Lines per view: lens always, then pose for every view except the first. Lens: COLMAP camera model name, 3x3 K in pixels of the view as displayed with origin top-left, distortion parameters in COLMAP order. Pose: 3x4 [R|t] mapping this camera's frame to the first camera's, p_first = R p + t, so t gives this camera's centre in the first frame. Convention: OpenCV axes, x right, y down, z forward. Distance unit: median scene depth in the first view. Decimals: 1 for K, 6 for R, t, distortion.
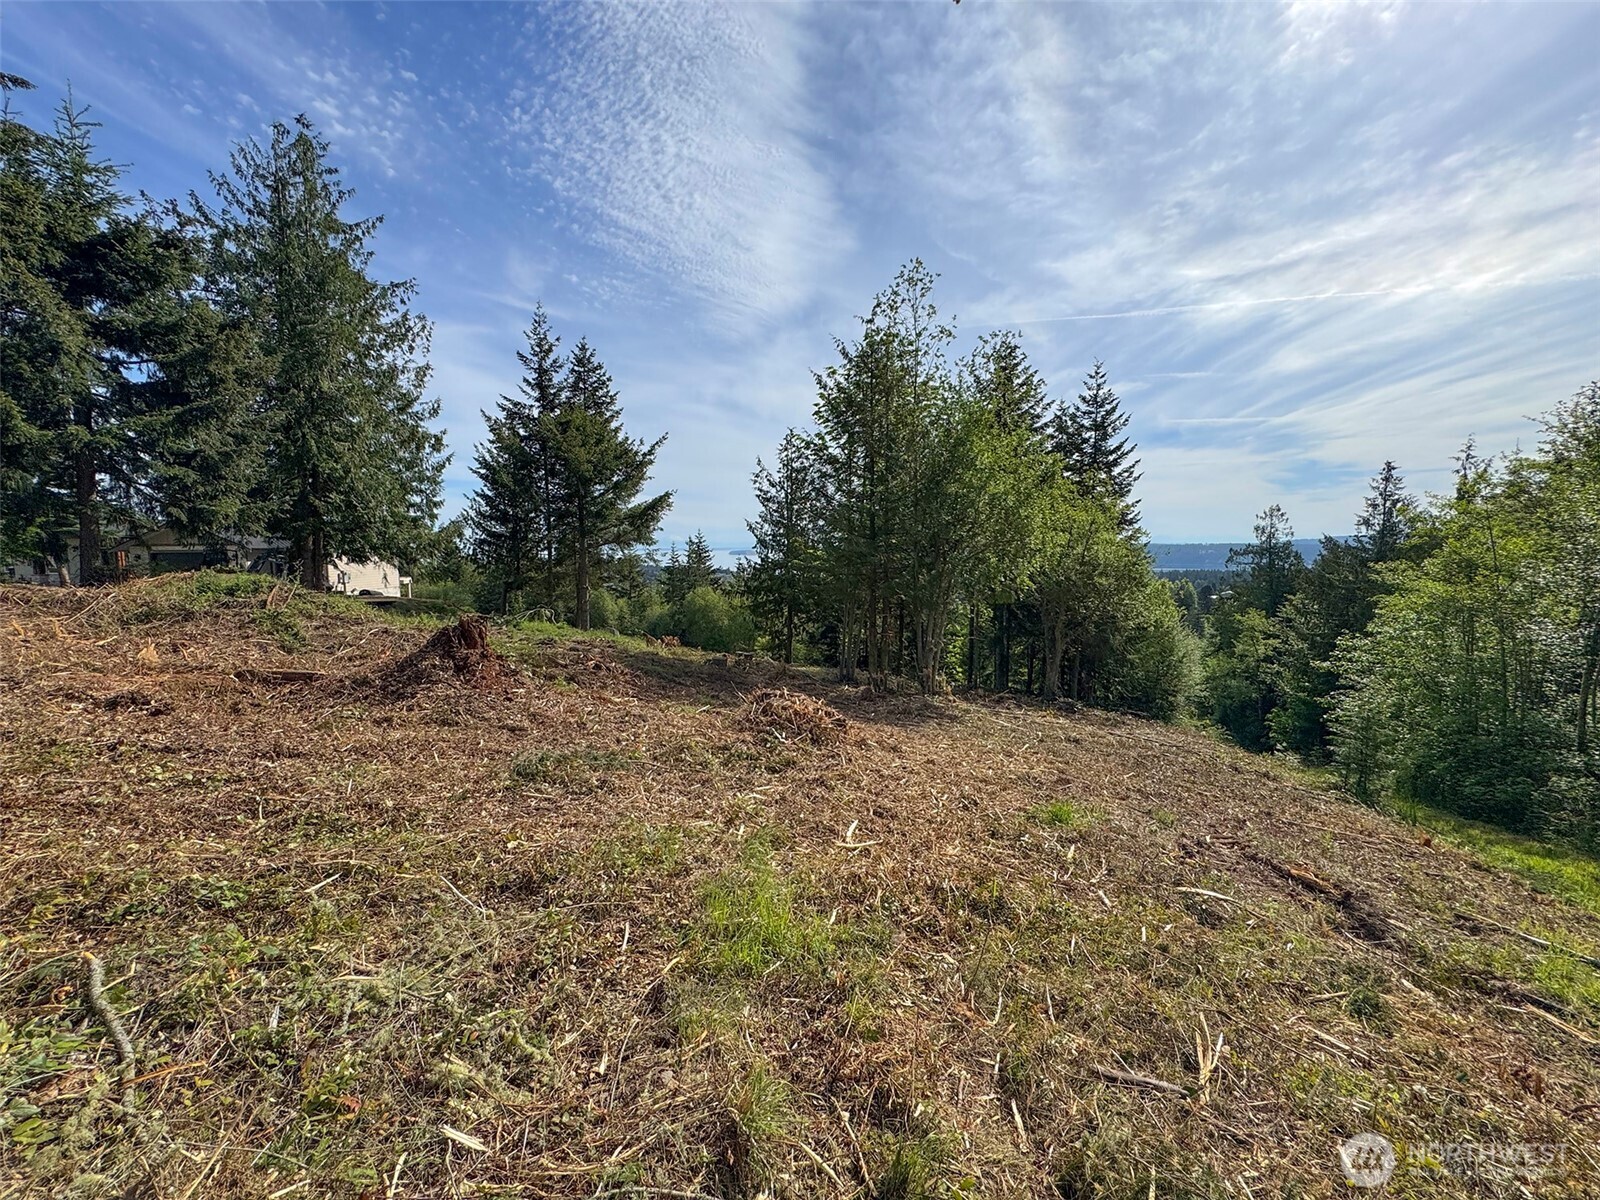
lens RADIAL K [[640.5, 0, 806.0], [0, 640.5, 599.4], [0, 0, 1]] dist [-0.000642, 0.000576]
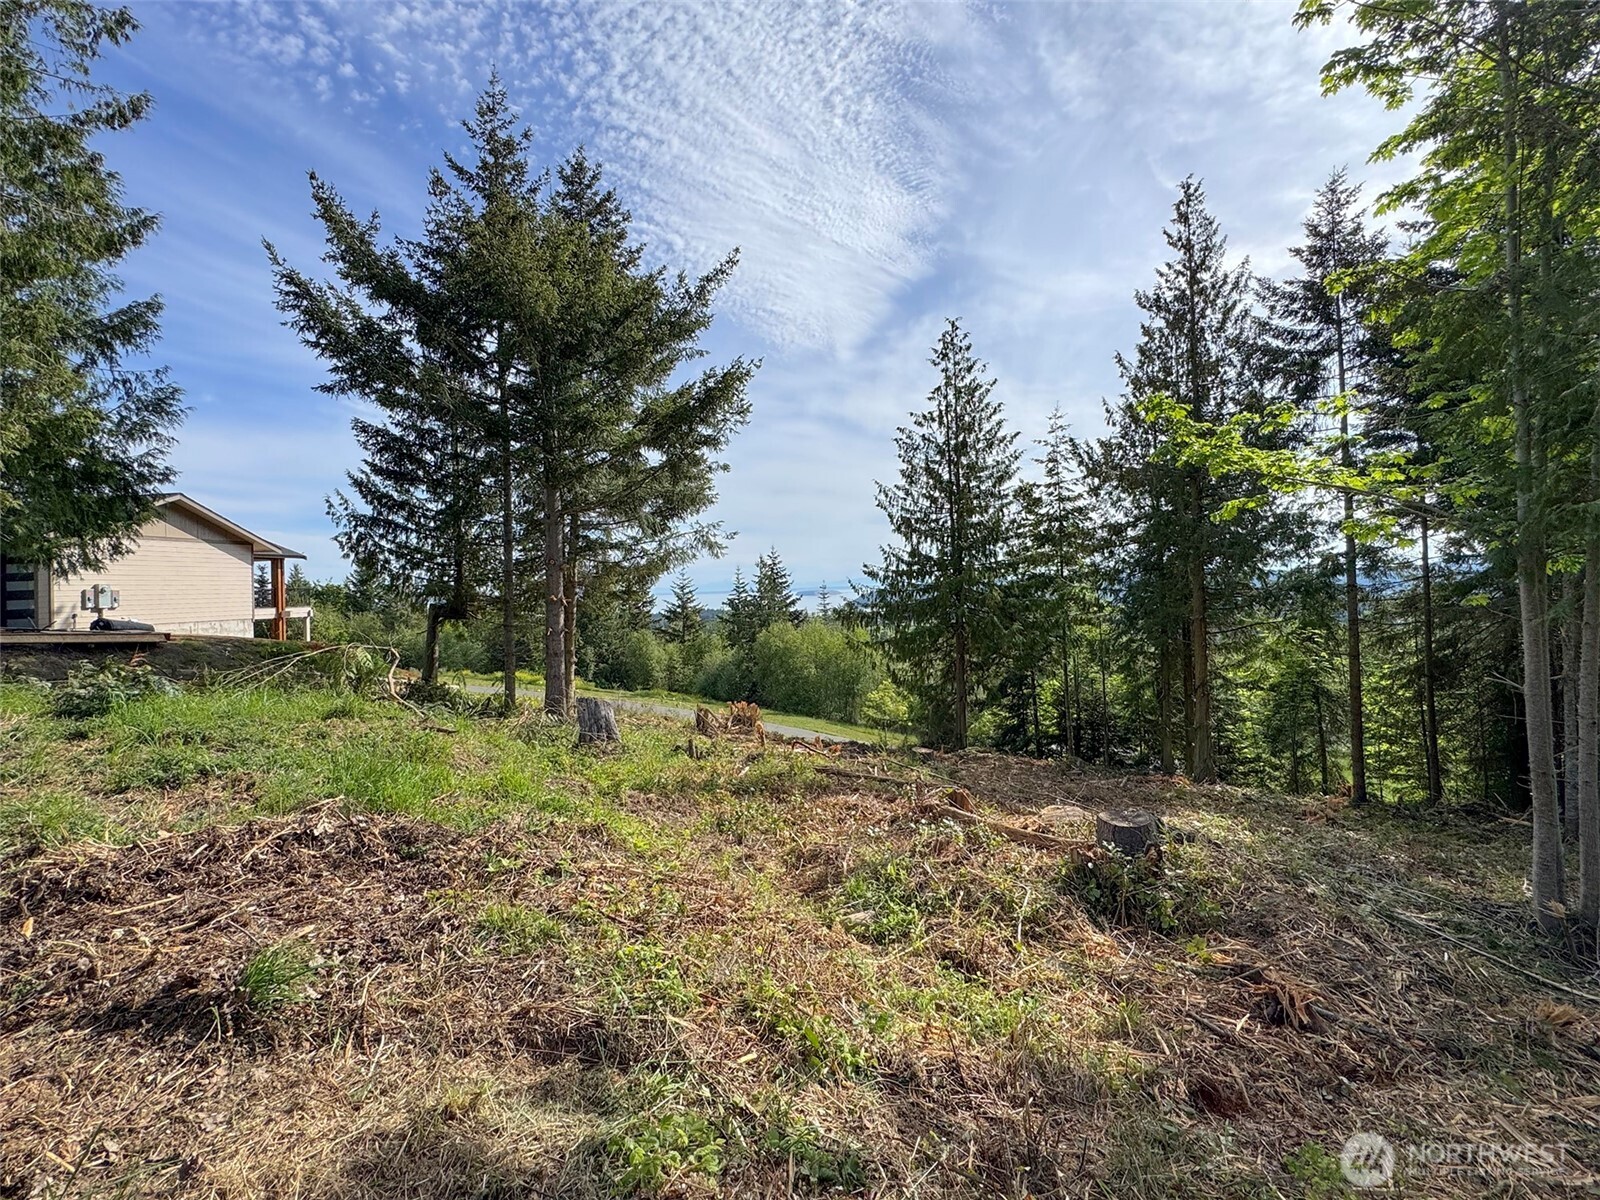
lens RADIAL K [[711.2, 0, 829.3], [0, 711.2, 567.1], [0, 0, 1]] dist [0.001668, -0.000120]
pose [[0.996998, -0.031115, -0.070902, -0.099974], [0.023375, 0.993930, -0.107501, 0.011862], [0.073816, 0.105521, 0.991674, 0.429485]]
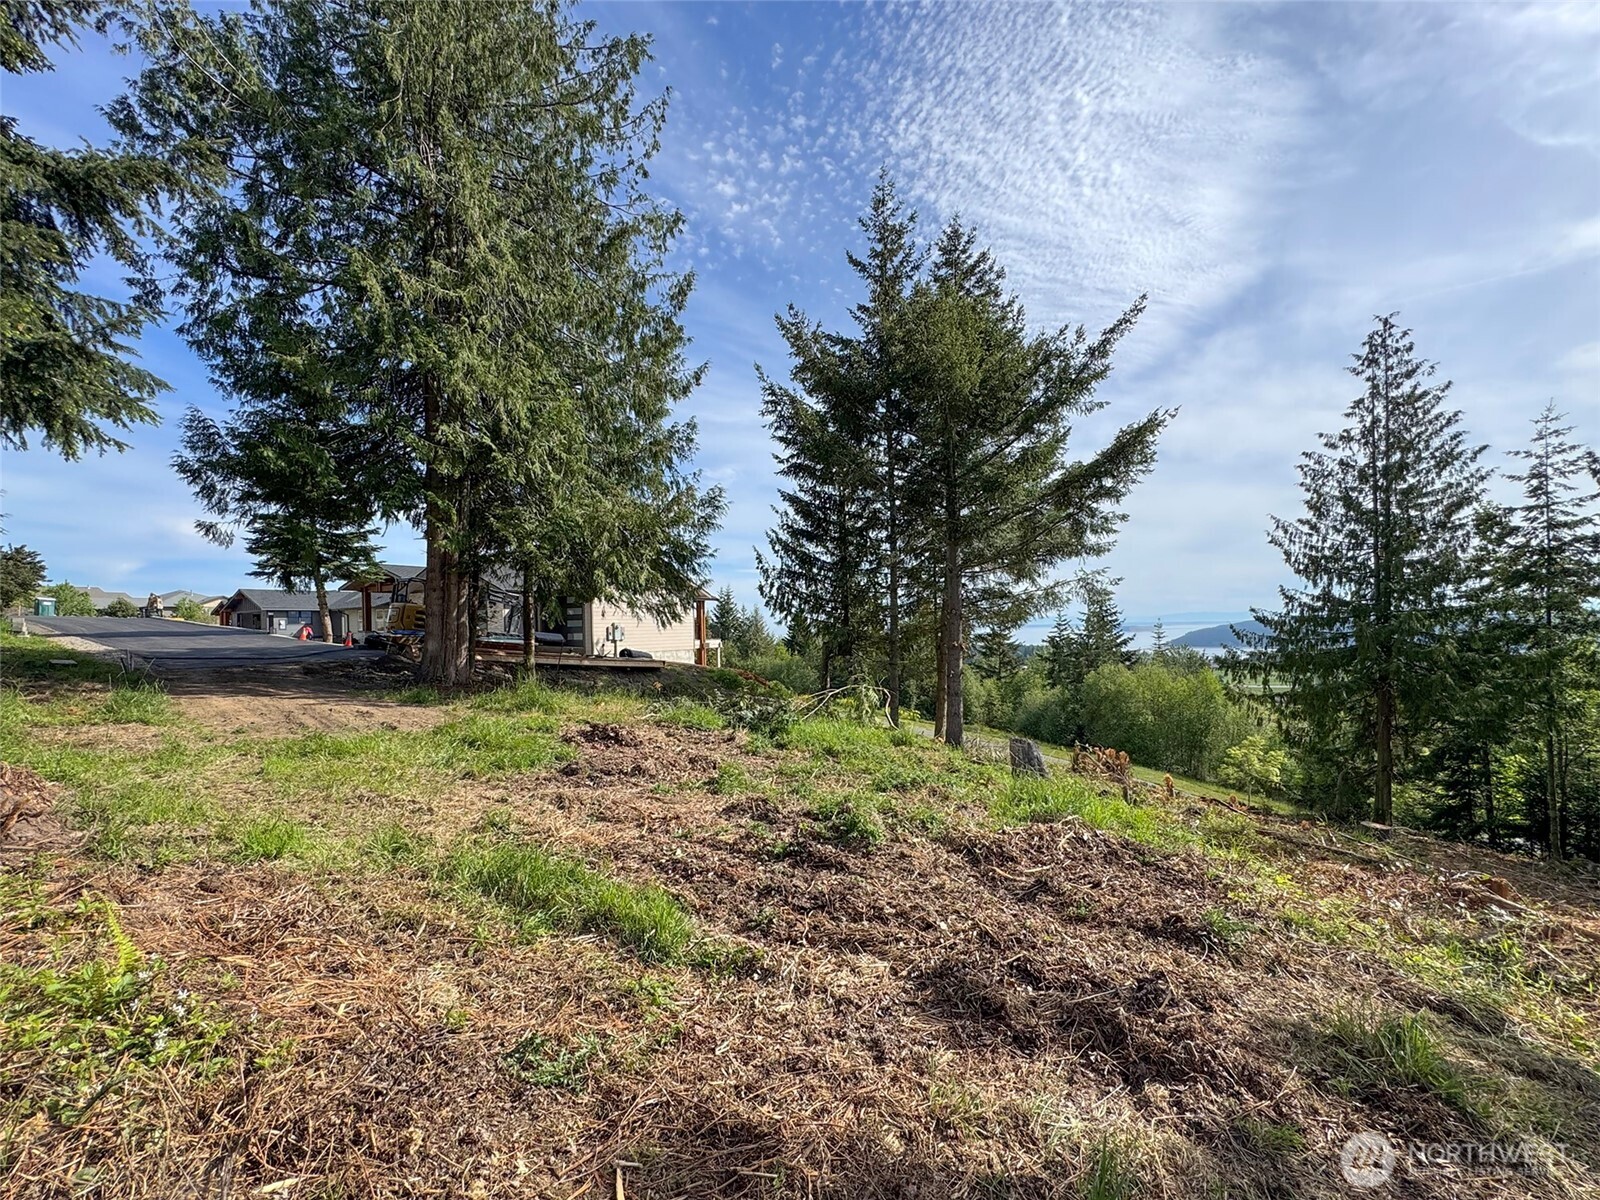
lens RADIAL K [[711.2, 0, 799.5], [0, 711.2, 630.0], [0, 0, 1]] dist [0.001668, -0.000120]
pose [[0.863578, -0.009666, -0.504122, -0.141922], [-0.027152, 0.997474, -0.065639, 0.006102], [0.503483, 0.070372, 0.861134, 0.382269]]
